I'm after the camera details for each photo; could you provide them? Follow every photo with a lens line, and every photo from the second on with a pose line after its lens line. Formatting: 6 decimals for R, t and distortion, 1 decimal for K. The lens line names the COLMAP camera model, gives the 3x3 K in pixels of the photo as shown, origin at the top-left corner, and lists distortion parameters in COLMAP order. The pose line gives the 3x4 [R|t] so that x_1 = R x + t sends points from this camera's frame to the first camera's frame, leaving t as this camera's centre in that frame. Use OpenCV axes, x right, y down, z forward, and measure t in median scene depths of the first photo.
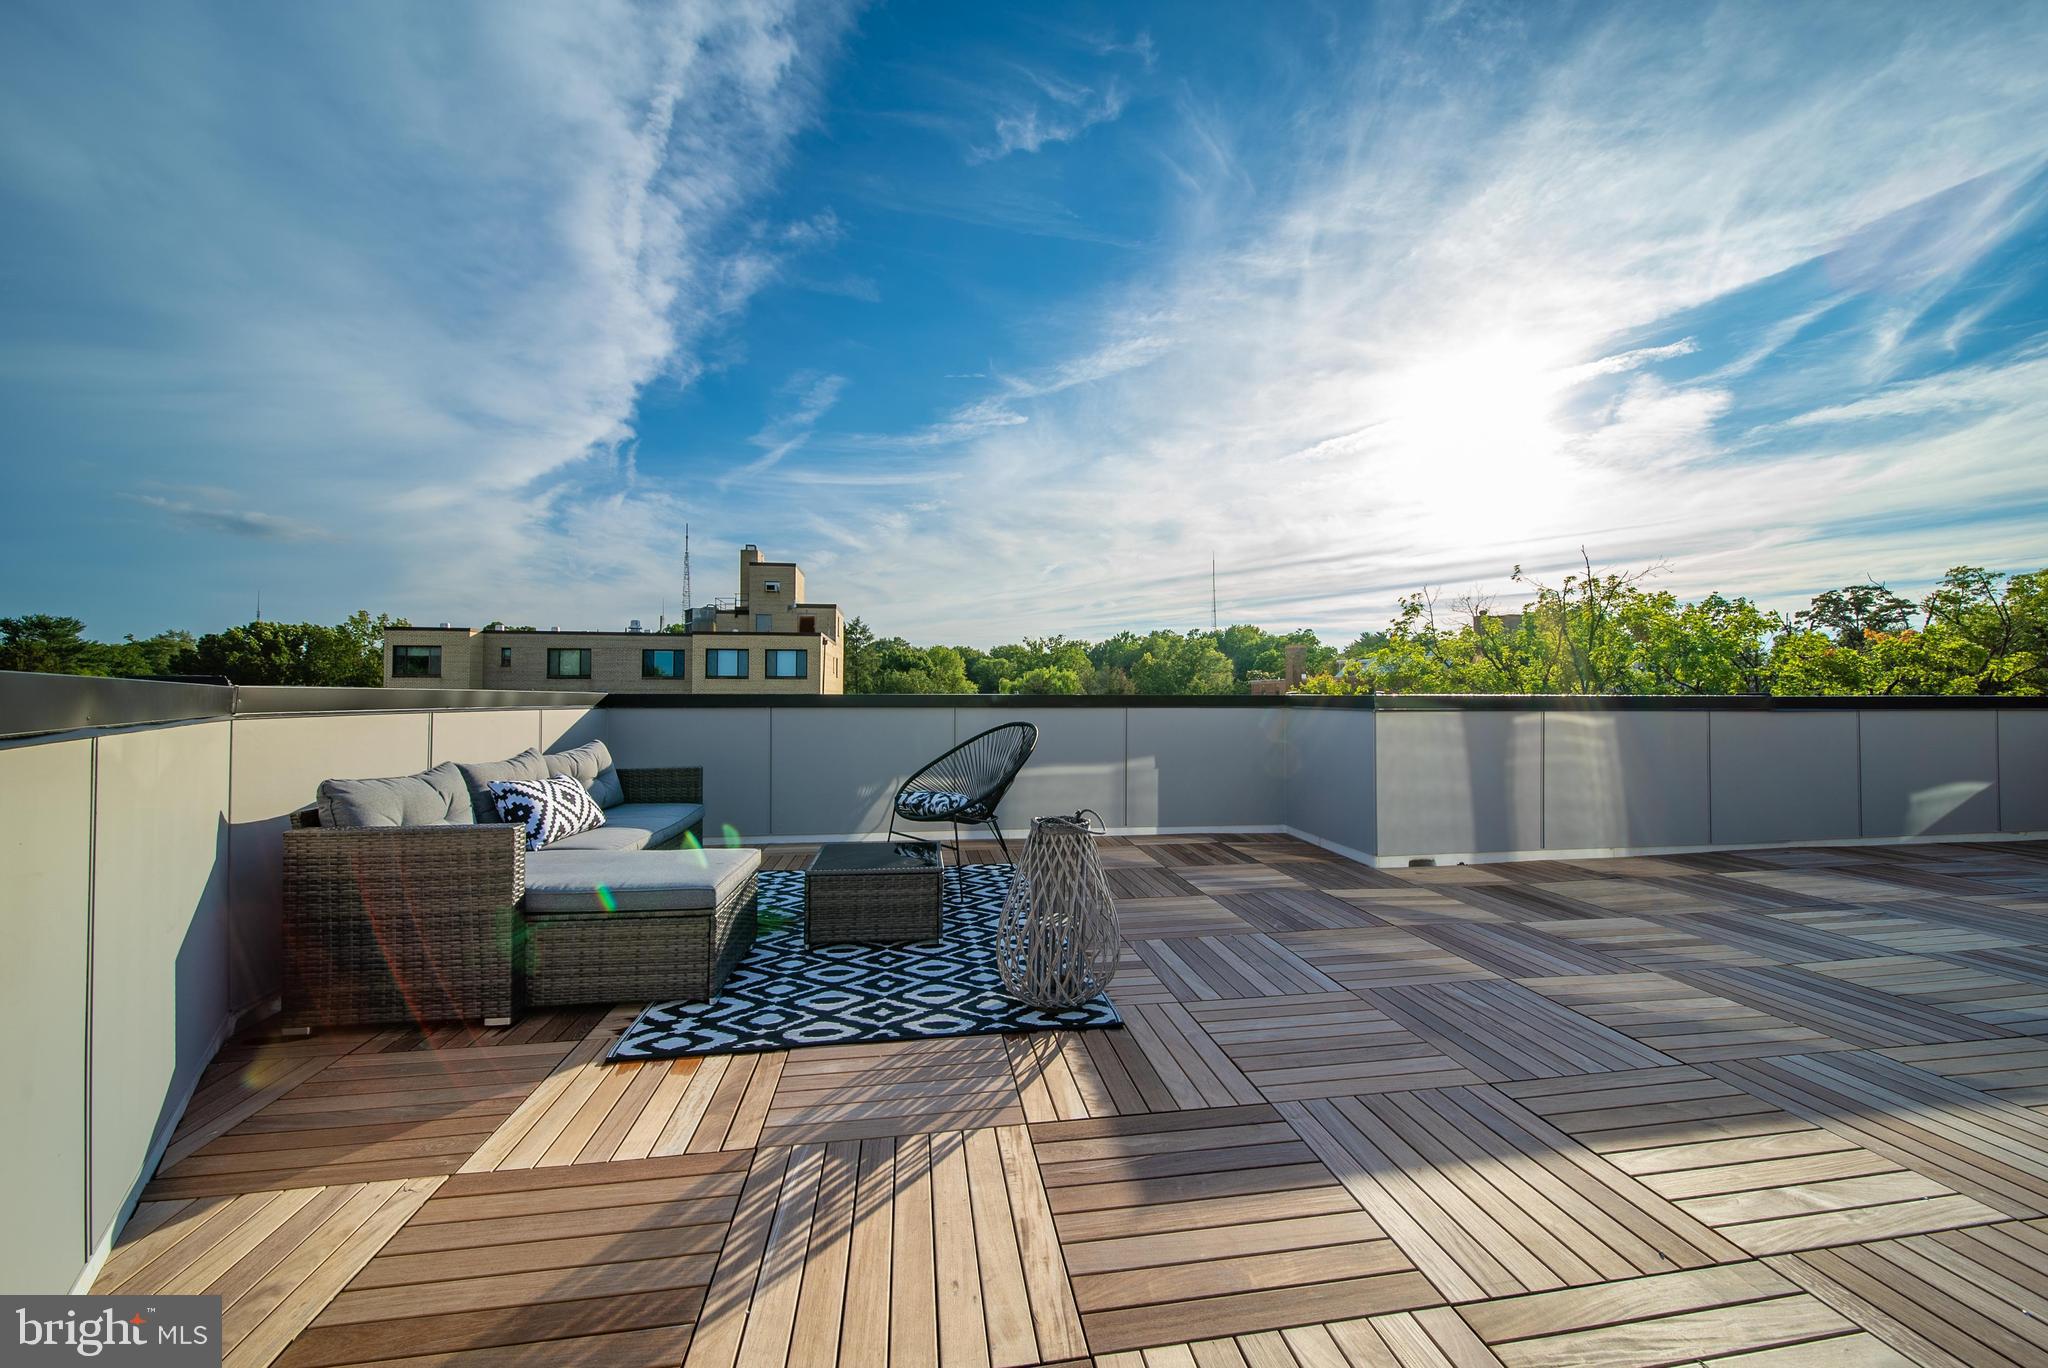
lens RADIAL K [[725.1, 0, 1024.0], [0, 725.1, 684.0], [0, 0, 1]] dist [0.000580, -0.000078]
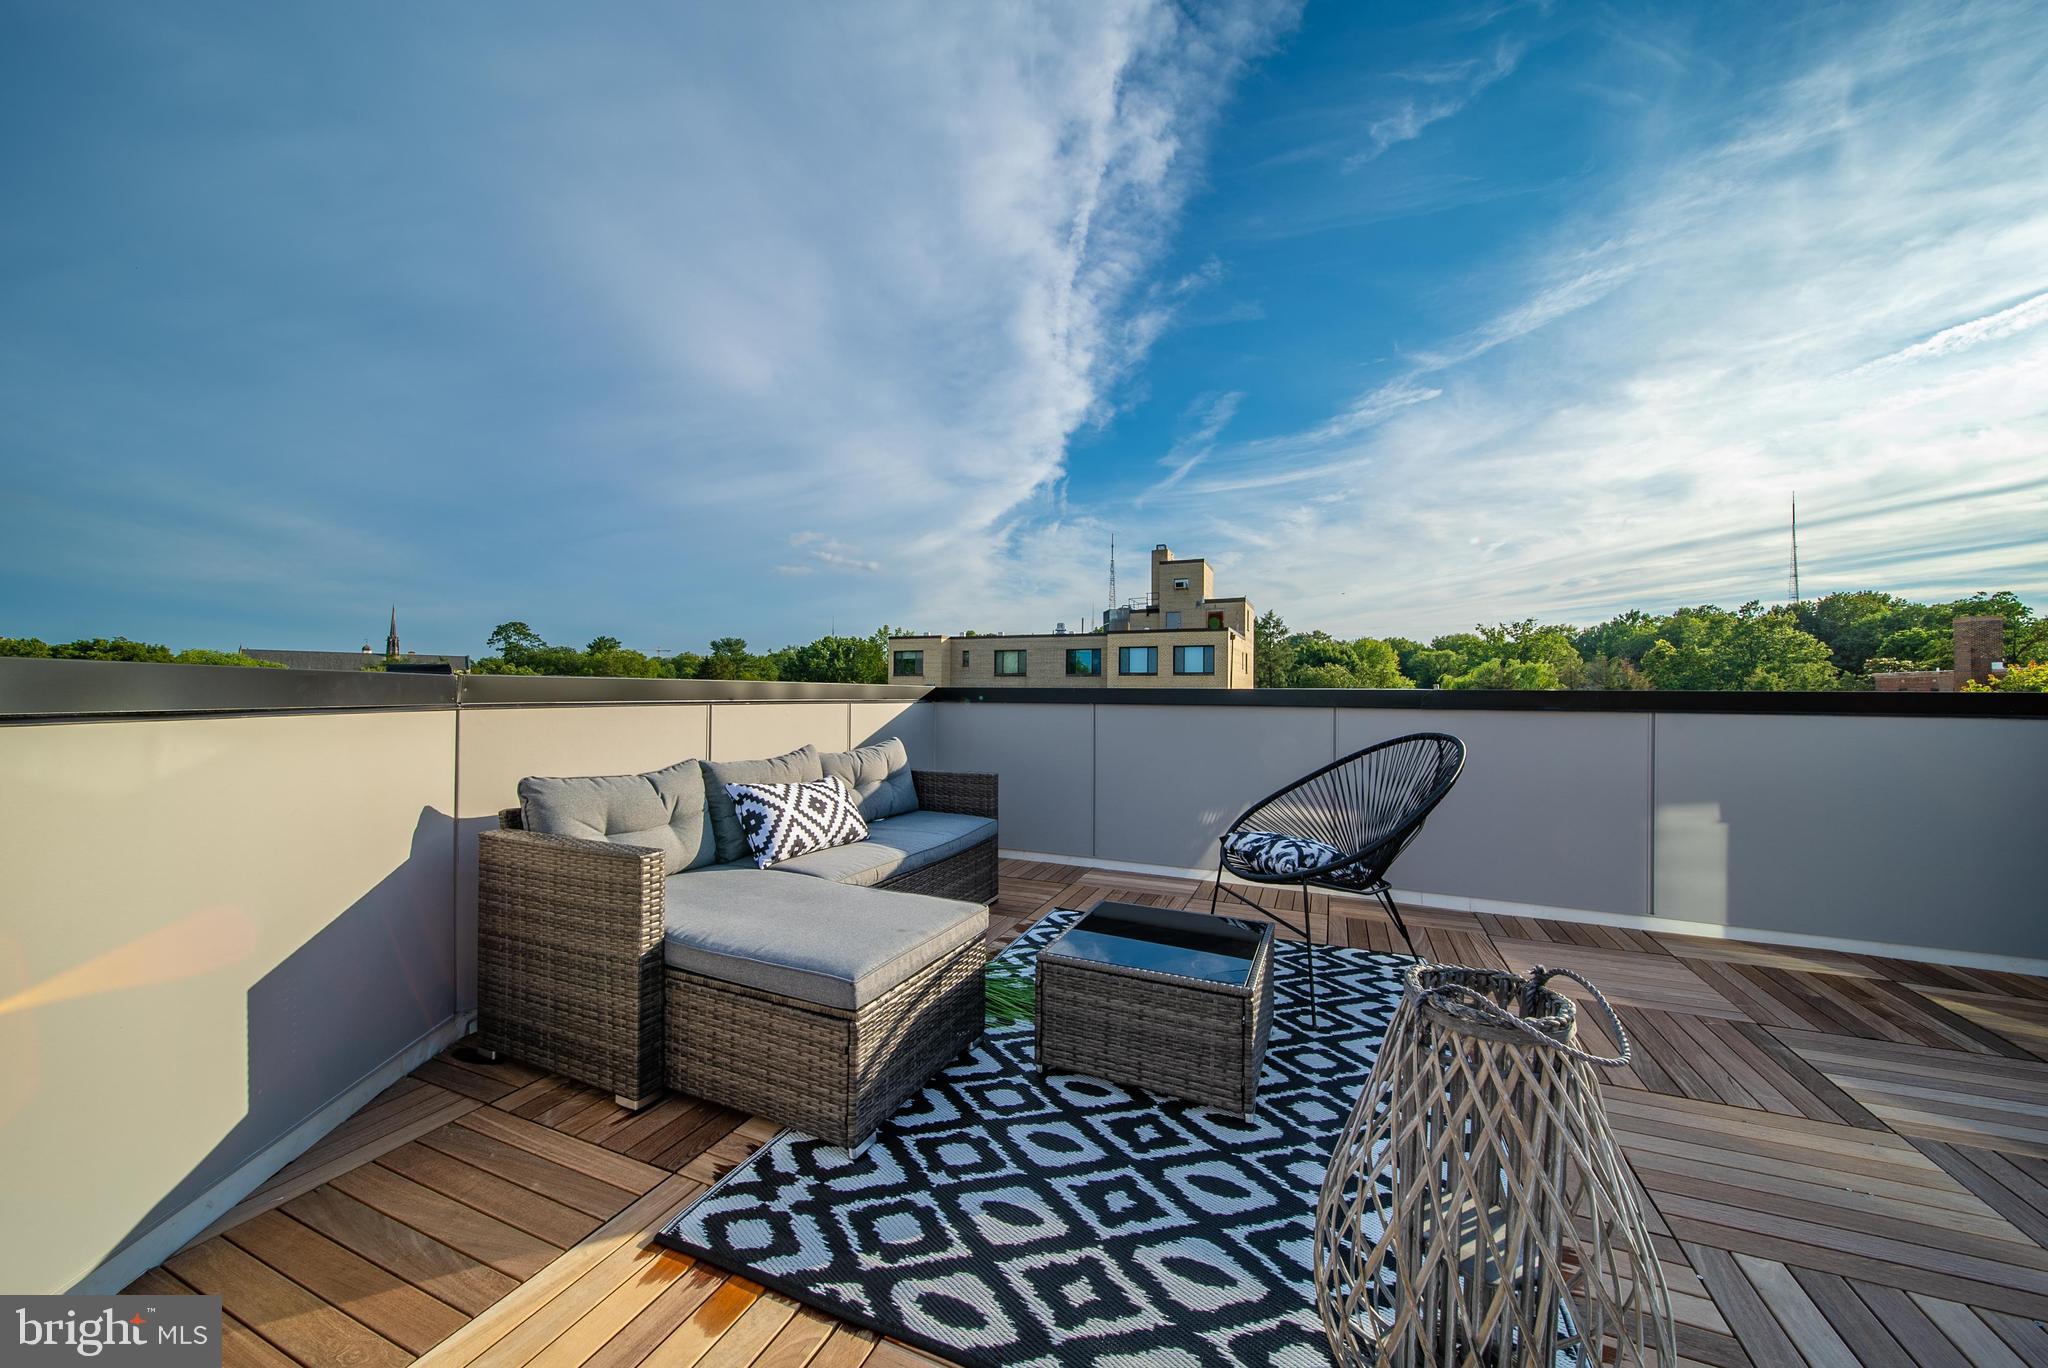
lens RADIAL K [[725.1, 0, 1024.0], [0, 725.1, 684.0], [0, 0, 1]] dist [0.000580, -0.000078]
pose [[0.847898, -0.000482, -0.530160, 0.023924], [0.002936, 0.999989, 0.003787, 0.006126], [0.530152, -0.004768, 0.847889, 0.262680]]
